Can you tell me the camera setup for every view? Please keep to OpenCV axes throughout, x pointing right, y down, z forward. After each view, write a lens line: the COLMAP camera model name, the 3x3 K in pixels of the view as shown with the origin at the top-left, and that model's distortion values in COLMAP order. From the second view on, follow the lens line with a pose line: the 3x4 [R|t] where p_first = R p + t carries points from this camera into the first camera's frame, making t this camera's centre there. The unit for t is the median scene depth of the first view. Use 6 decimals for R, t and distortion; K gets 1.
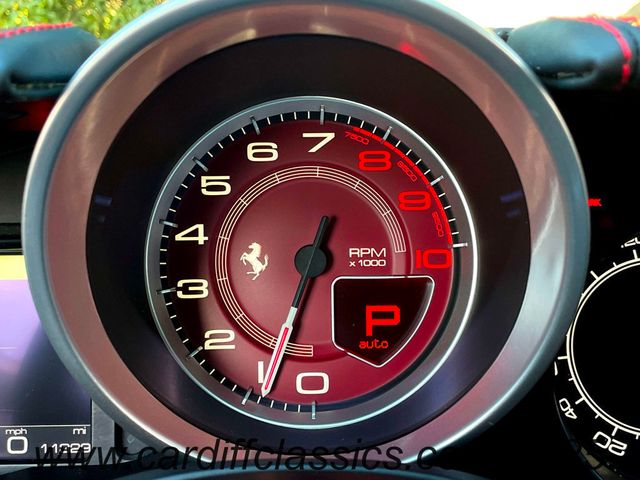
lens RADIAL K [[807.3, 0, 320.7], [0, 807.3, 240.3], [0, 0, 1]] dist [0.053481, 0.000000]
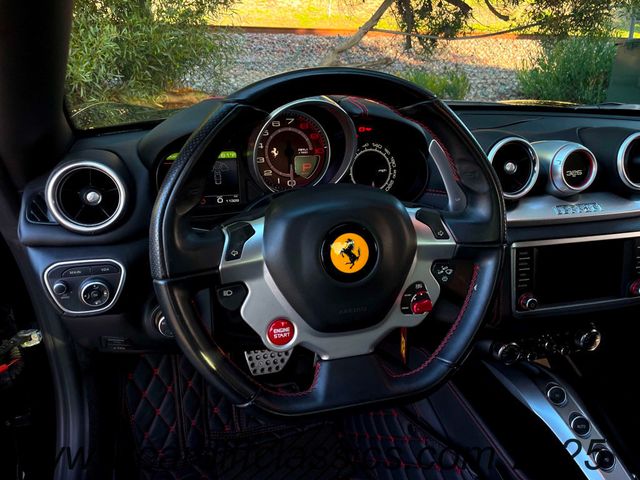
lens RADIAL K [[489.2, 0, 323.5], [0, 489.2, 234.7], [0, 0, 1]] dist [0.073270, -0.103066]
pose [[0.970930, -0.068405, 0.229383, -0.435205], [0.016741, 0.975356, 0.220003, -0.107677], [-0.238779, -0.209767, 0.948147, -1.431947]]
